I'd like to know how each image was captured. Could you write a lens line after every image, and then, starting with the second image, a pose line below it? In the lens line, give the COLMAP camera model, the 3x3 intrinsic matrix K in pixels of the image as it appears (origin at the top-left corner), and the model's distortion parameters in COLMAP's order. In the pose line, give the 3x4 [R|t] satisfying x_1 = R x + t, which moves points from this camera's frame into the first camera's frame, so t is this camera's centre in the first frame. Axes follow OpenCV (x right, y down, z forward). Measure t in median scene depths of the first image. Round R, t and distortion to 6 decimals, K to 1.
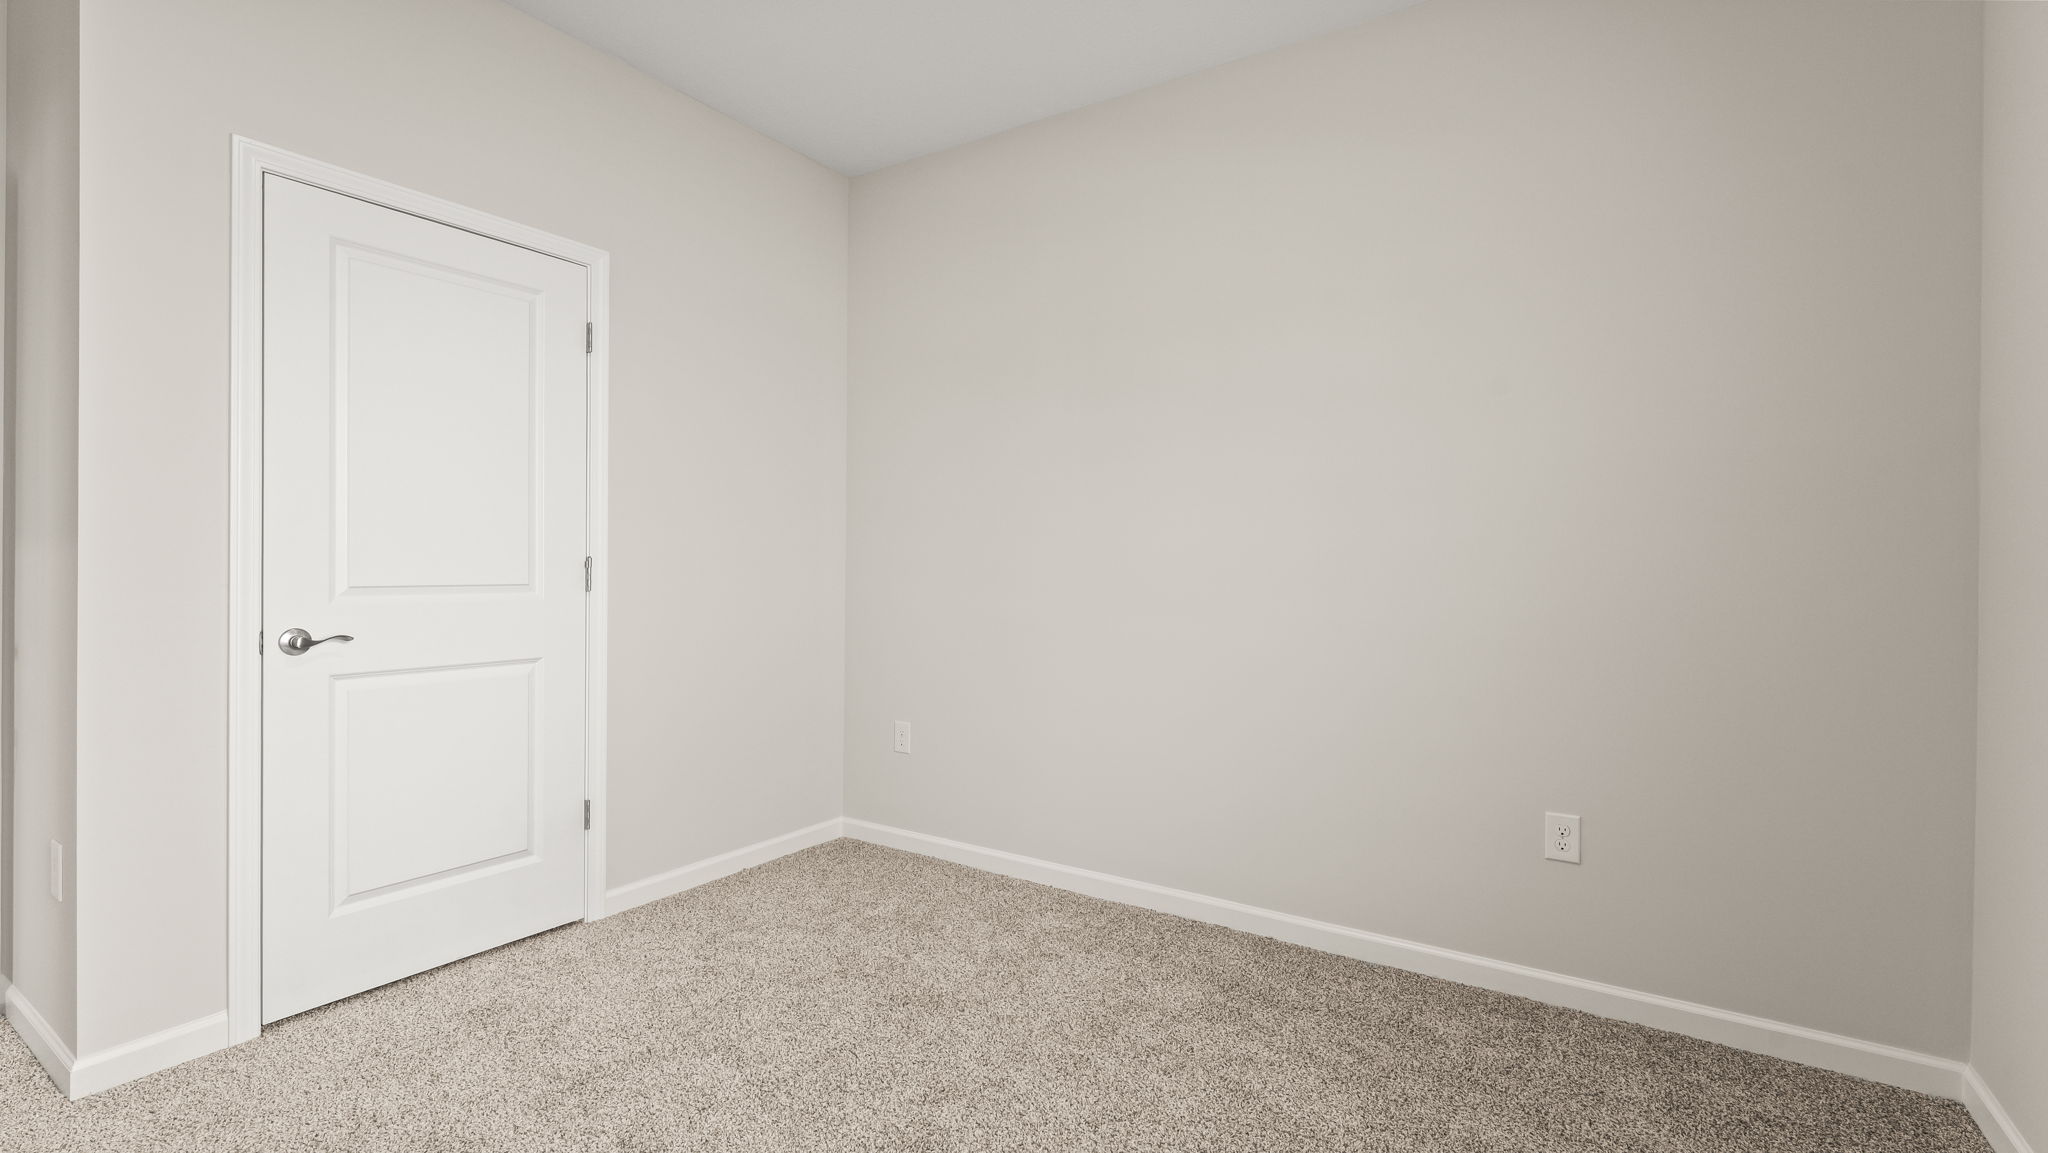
lens RADIAL K [[911.5, 0, 1018.8], [0, 911.5, 564.8], [0, 0, 1]] dist [-0.002793, -0.000471]
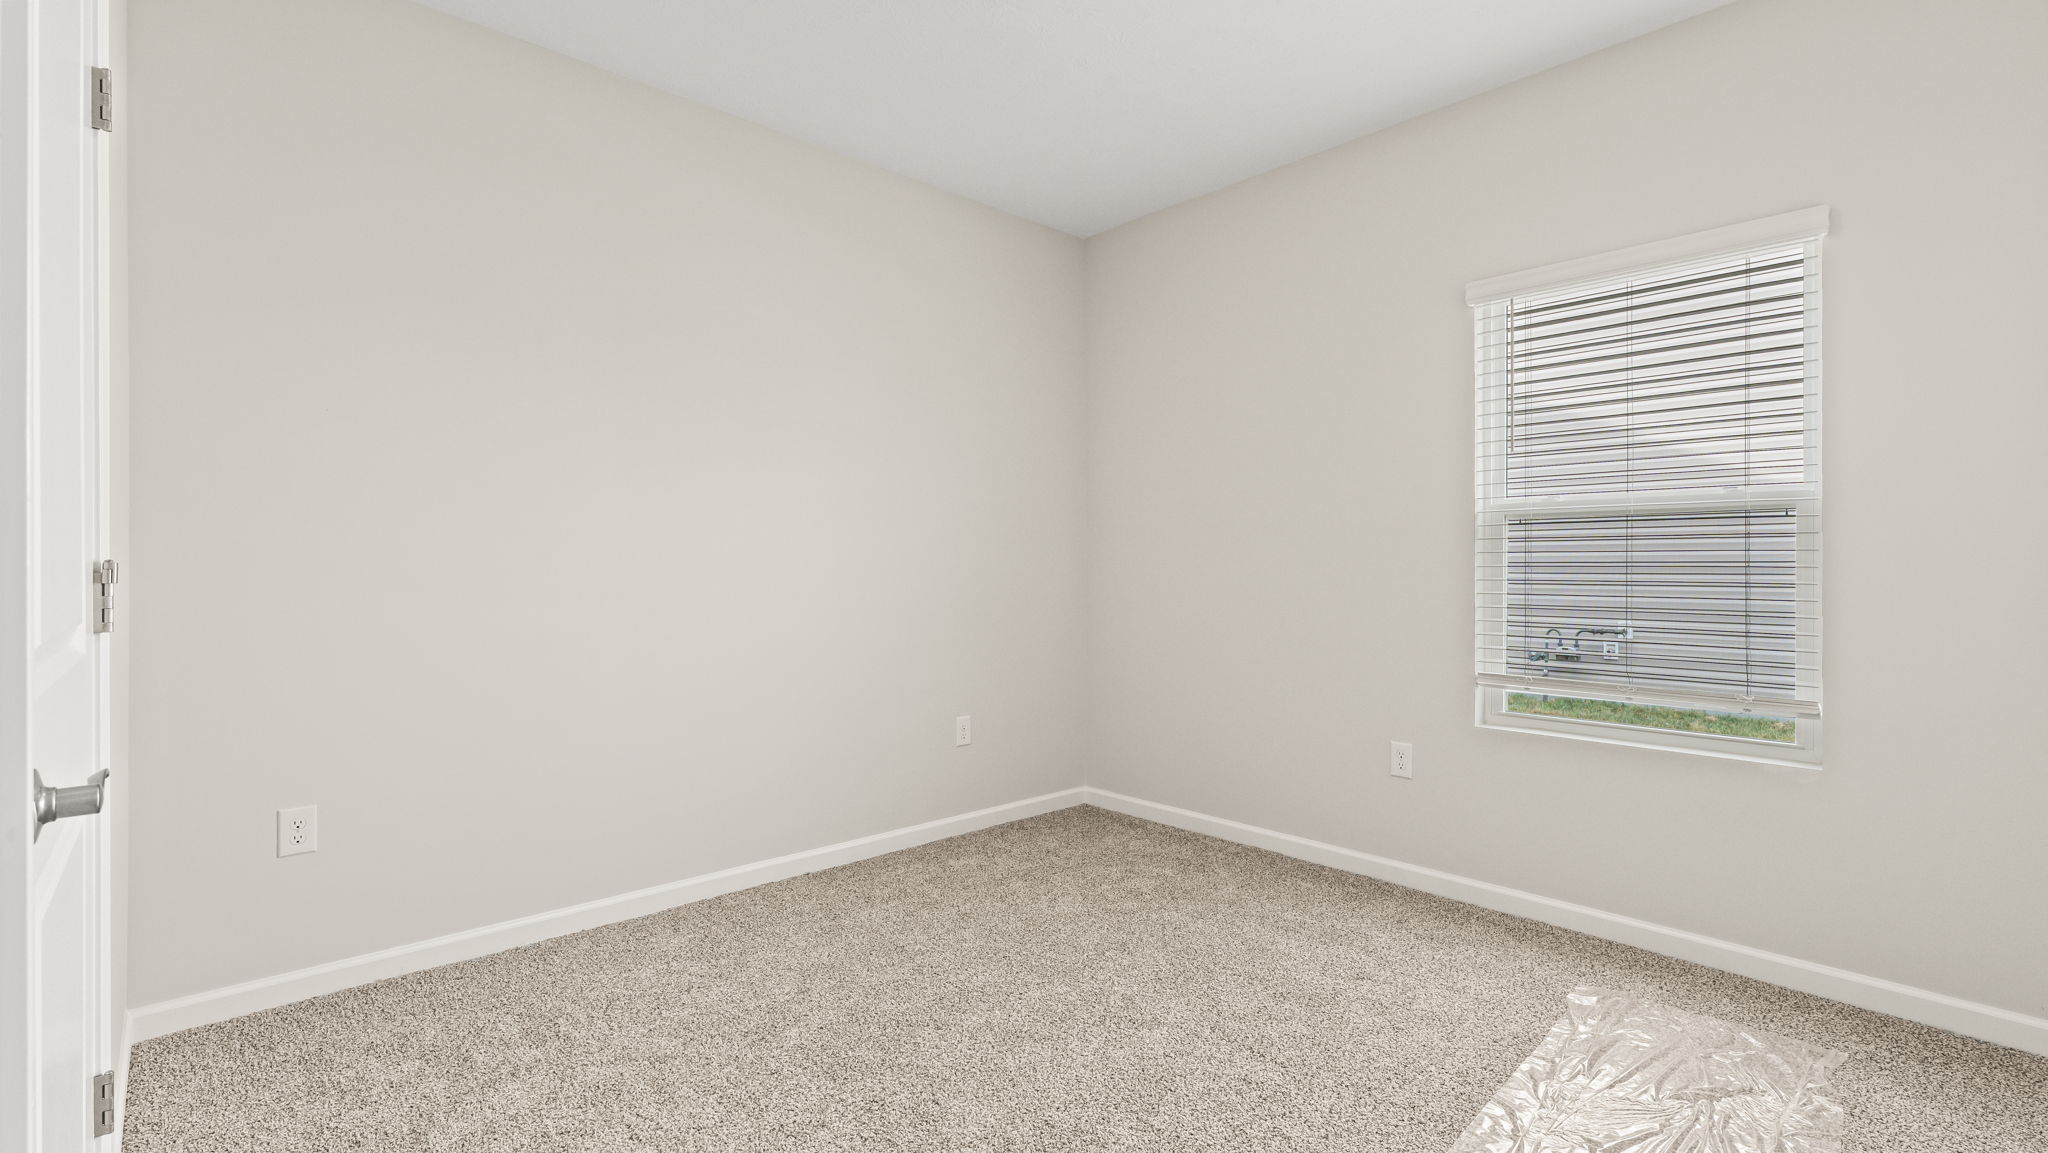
lens RADIAL K [[911.5, 0, 1018.8], [0, 911.5, 564.8], [0, 0, 1]] dist [-0.002793, -0.000471]
pose [[0.239626, -0.004408, 0.970855, -0.913921], [0.004570, 0.999984, 0.003412, -0.007482], [-0.970855, 0.003619, 0.239642, 0.467790]]
